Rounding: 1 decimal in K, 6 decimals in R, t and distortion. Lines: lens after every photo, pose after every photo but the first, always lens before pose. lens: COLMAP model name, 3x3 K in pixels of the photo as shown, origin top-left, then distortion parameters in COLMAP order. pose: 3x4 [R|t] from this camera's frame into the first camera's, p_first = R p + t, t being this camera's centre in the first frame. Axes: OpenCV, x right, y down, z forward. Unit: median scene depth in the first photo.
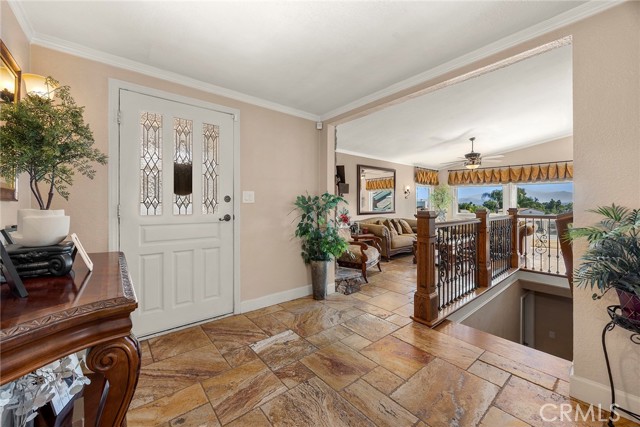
lens RADIAL K [[249.2, 0, 319.4], [0, 249.2, 210.2], [0, 0, 1]] dist [-0.003480, -0.000365]
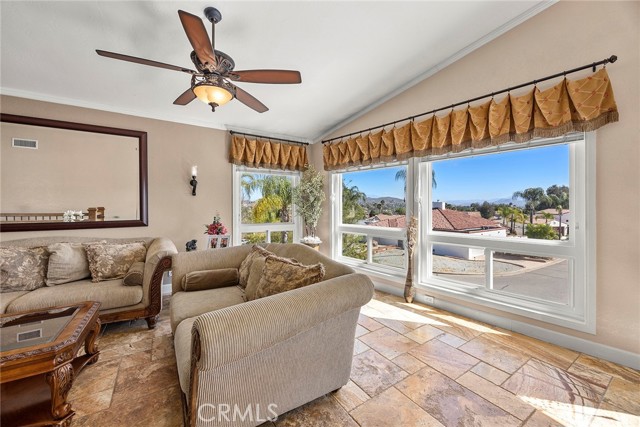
lens RADIAL K [[249.2, 0, 319.8], [0, 249.2, 211.9], [0, 0, 1]] dist [-0.003480, -0.000365]
pose [[0.992784, 0.007431, -0.119685, 0.678328], [-0.006788, 0.999960, 0.005775, -0.020548], [0.119723, -0.004921, 0.992795, 0.575489]]
